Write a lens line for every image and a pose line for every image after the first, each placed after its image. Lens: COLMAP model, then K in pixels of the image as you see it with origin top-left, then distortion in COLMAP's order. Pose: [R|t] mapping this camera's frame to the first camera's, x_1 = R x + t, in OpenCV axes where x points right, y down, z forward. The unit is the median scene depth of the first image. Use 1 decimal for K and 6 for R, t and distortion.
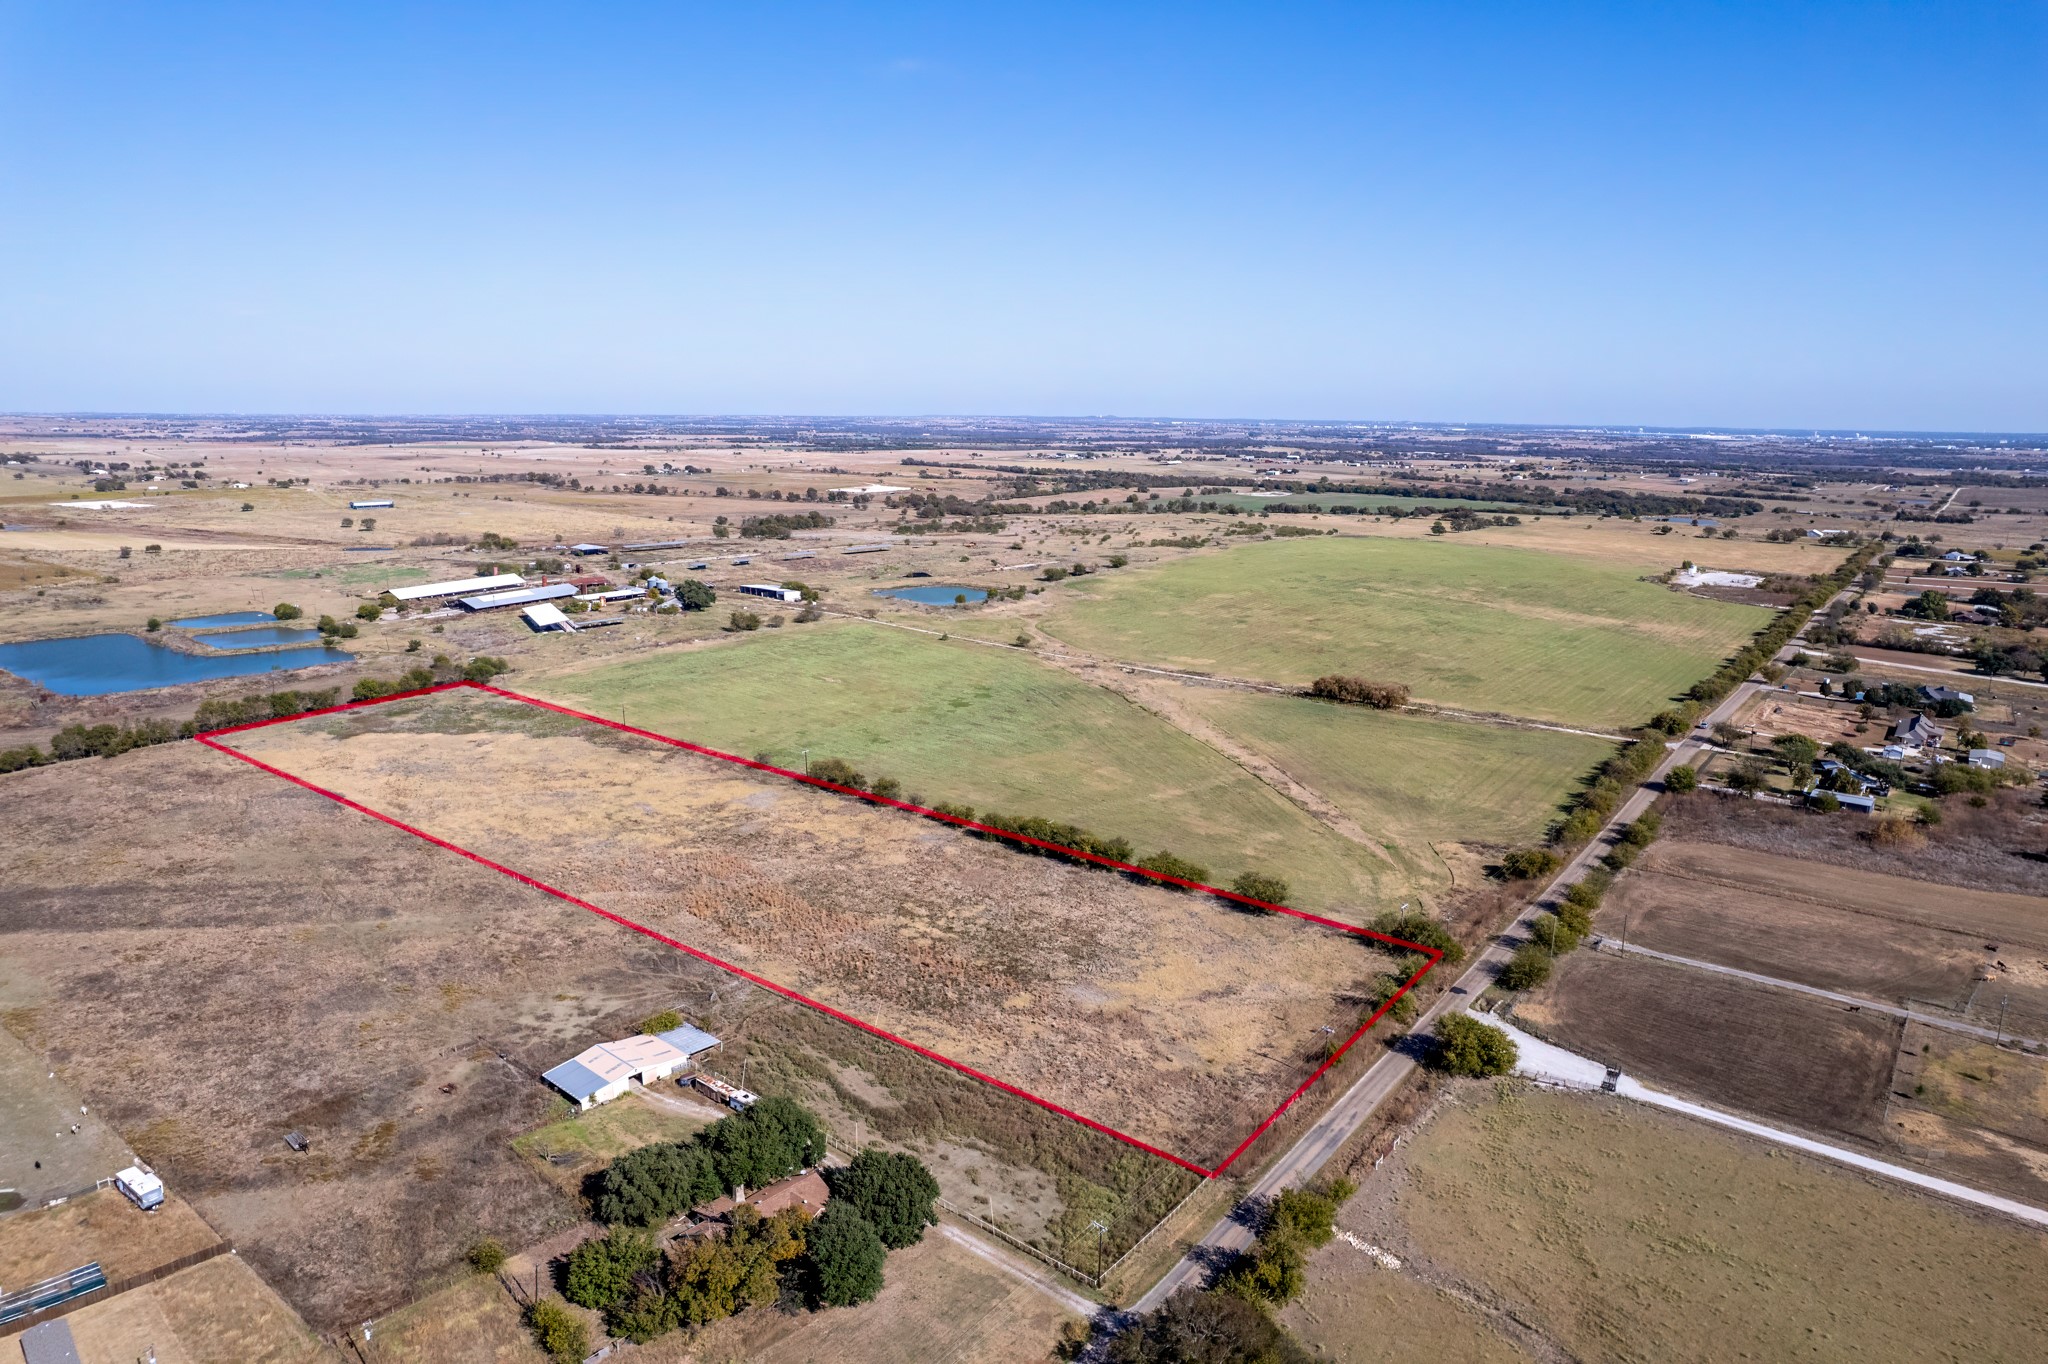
lens RADIAL K [[1292.2, 0, 1030.6], [0, 1292.2, 683.4], [0, 0, 1]] dist [-0.023730, 0.001402]
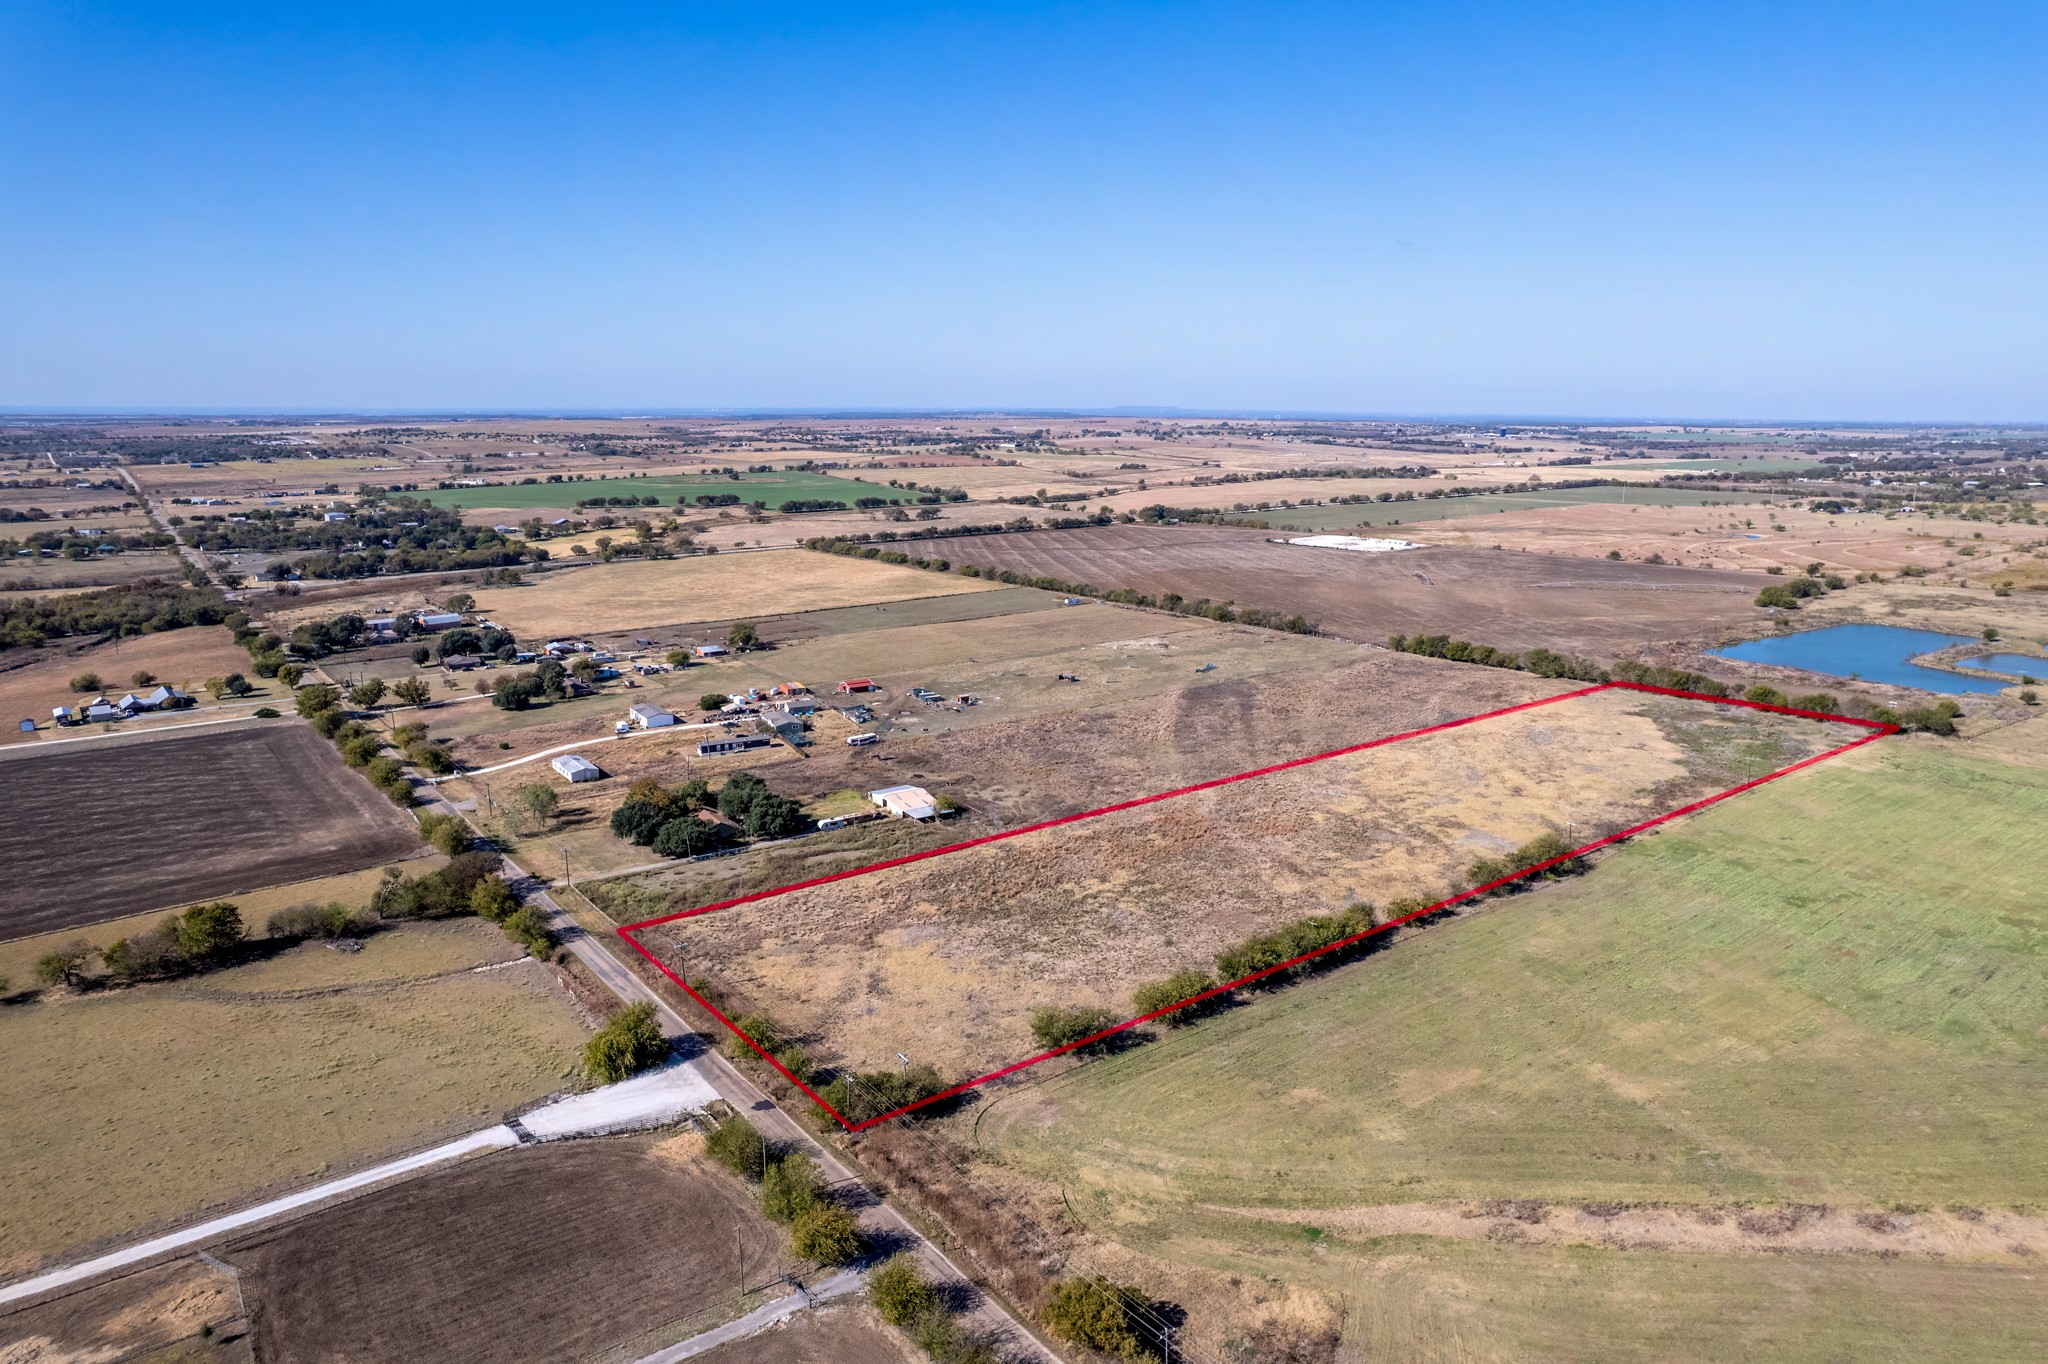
lens RADIAL K [[1292.2, 0, 1030.6], [0, 1292.2, 683.4], [0, 0, 1]] dist [-0.023730, 0.001402]
pose [[-0.260116, 0.196209, -0.945432, 0.872286], [-0.208387, 0.944655, 0.253381, -0.216922], [0.942823, 0.262924, -0.204833, 1.096321]]
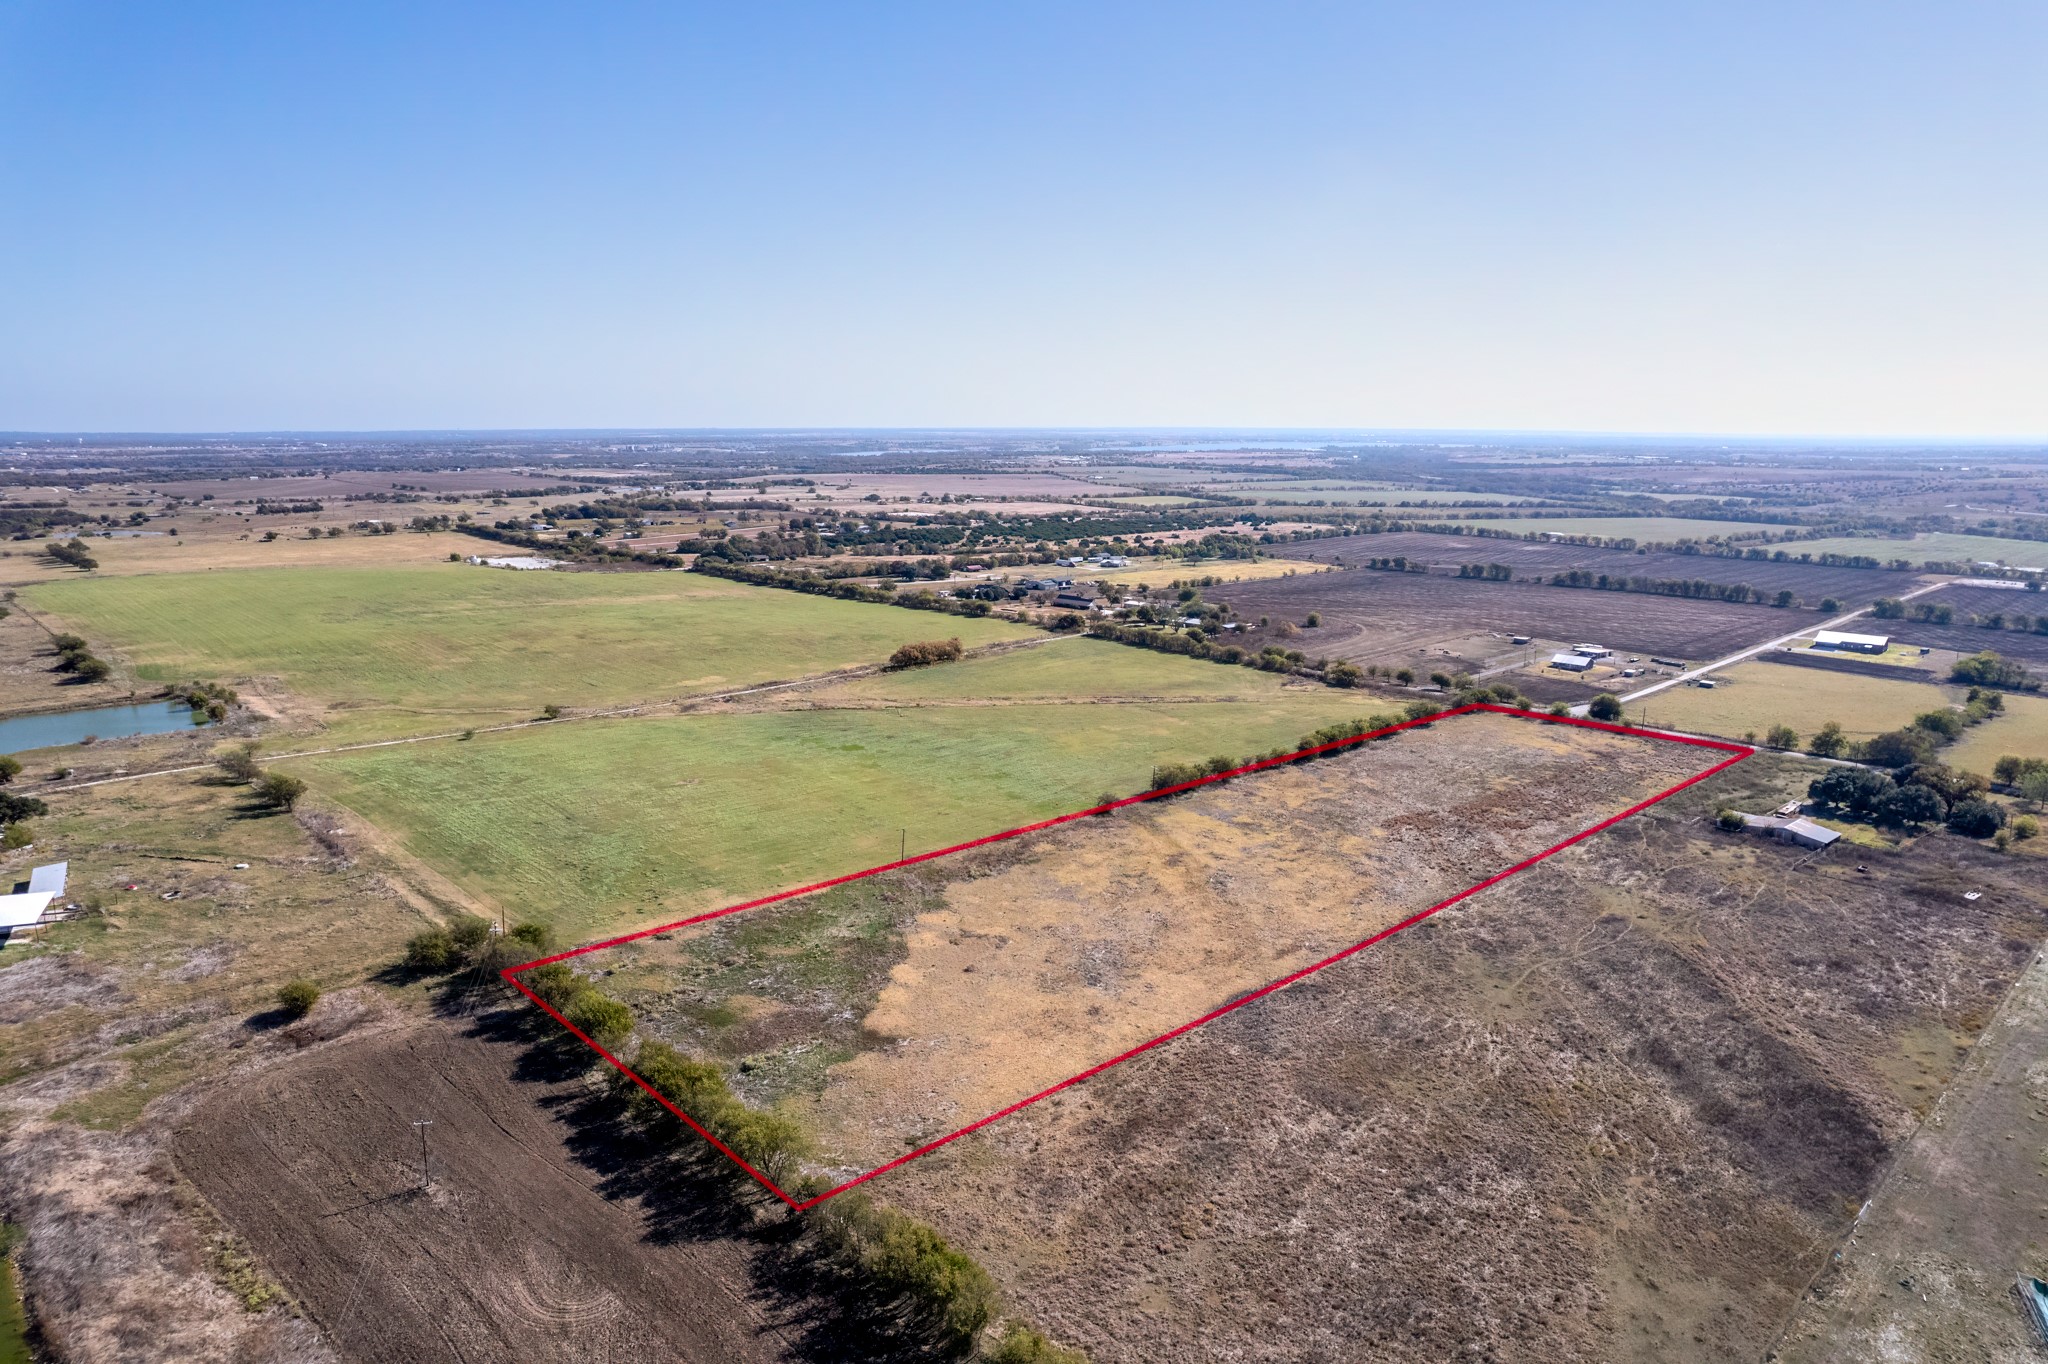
lens RADIAL K [[1292.2, 0, 1030.6], [0, 1292.2, 683.4], [0, 0, 1]] dist [-0.023730, 0.001402]
pose [[0.126636, -0.200712, 0.971431, -1.467365], [0.198702, 0.964599, 0.173397, -0.254323], [-0.971844, 0.171067, 0.162035, 1.230887]]
